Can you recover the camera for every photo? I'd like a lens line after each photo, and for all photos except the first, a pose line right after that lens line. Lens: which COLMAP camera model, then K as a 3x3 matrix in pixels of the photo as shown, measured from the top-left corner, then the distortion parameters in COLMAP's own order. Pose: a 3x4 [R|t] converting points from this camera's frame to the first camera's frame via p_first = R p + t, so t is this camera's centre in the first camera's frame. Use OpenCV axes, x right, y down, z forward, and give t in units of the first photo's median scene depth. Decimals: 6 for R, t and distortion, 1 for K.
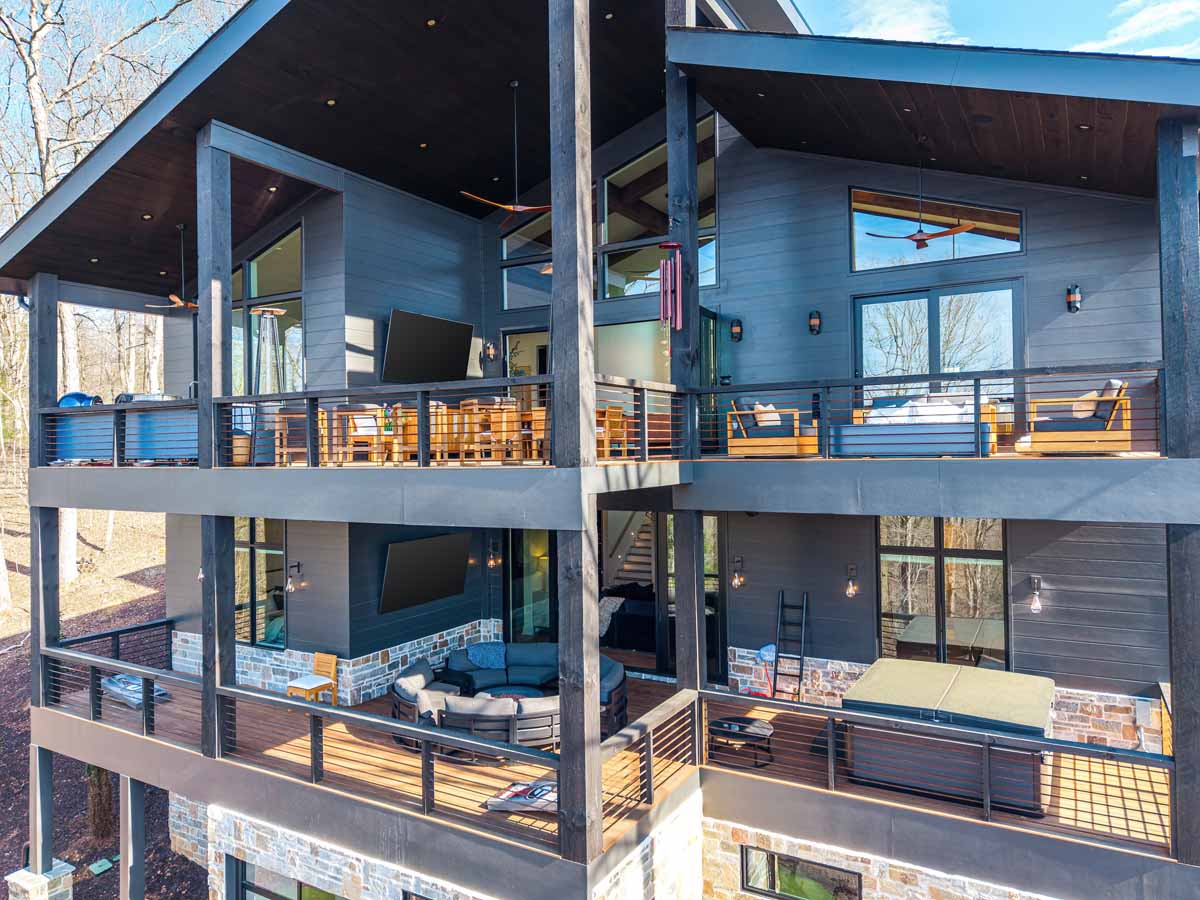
lens RADIAL K [[795.7, 0, 597.8], [0, 795.7, 454.0], [0, 0, 1]] dist [-0.004196, -0.007441]
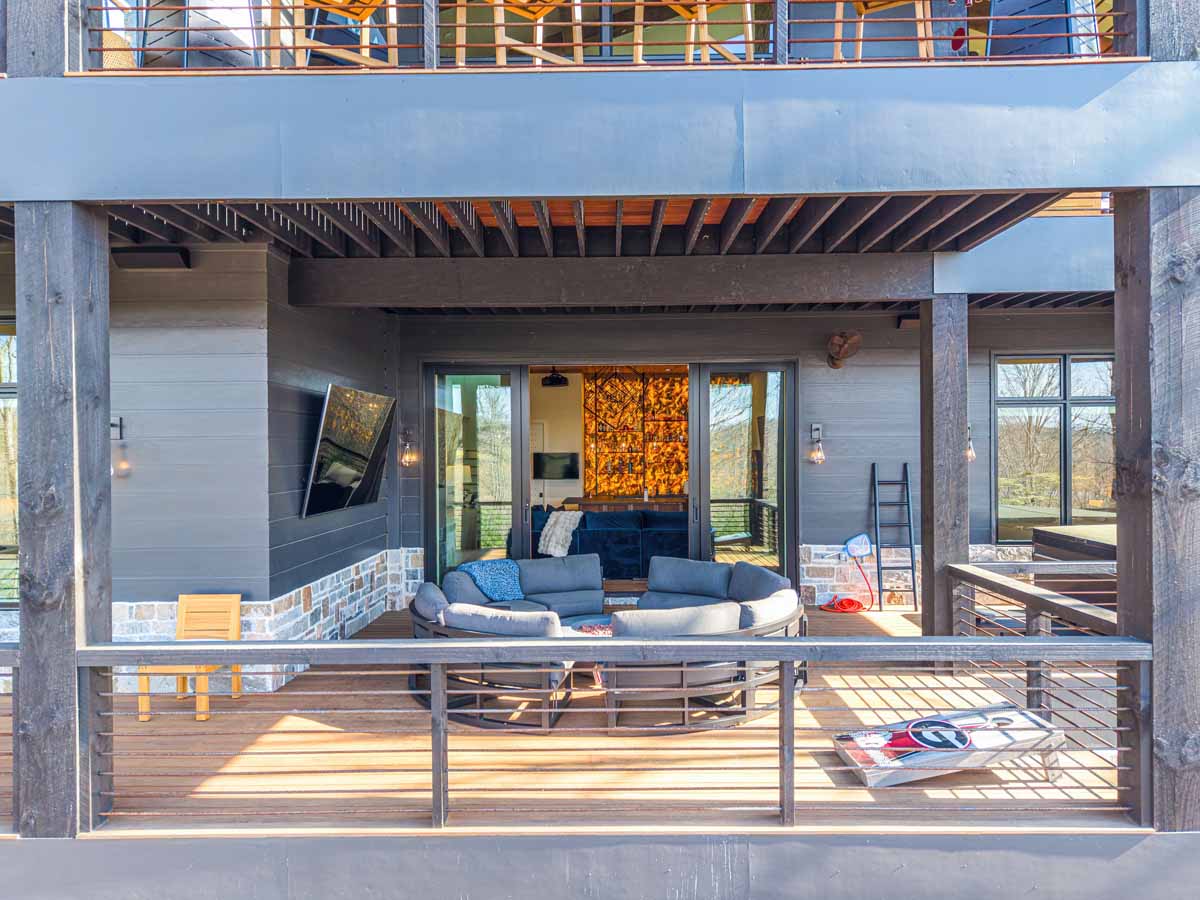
lens RADIAL K [[795.7, 0, 601.3], [0, 795.7, 457.9], [0, 0, 1]] dist [-0.004196, -0.007441]
pose [[0.867273, 0.005609, 0.497801, -0.394691], [-0.003275, 0.999979, -0.005563, 0.176172], [-0.497822, 0.003194, 0.867273, 0.472600]]
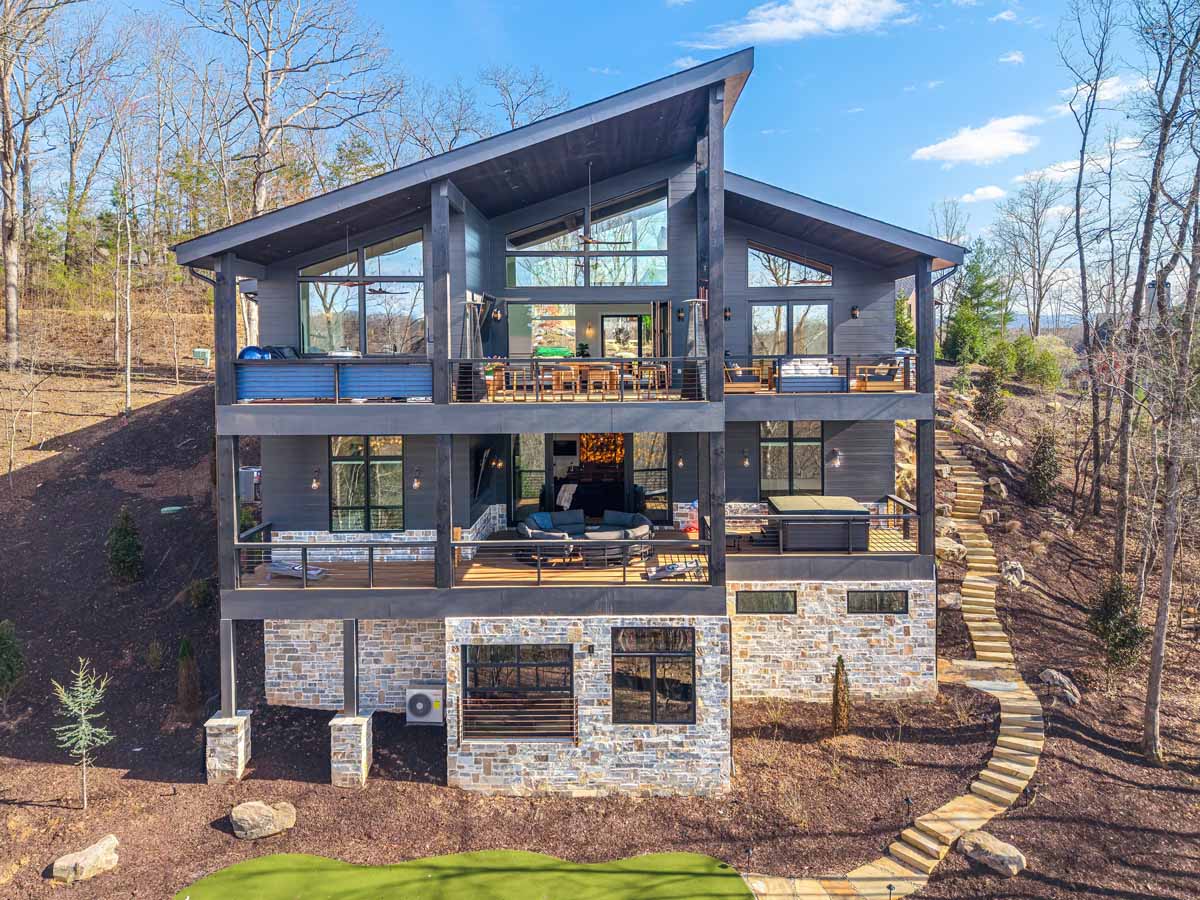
lens RADIAL K [[854.2, 0, 604.9], [0, 854.2, 439.2], [0, 0, 1]] dist [0.005165, -0.000079]
pose [[0.868090, -0.040139, 0.494781, -0.909959], [-0.001254, 0.996545, 0.083044, -0.045444], [-0.496404, -0.072710, 0.865041, -0.520433]]
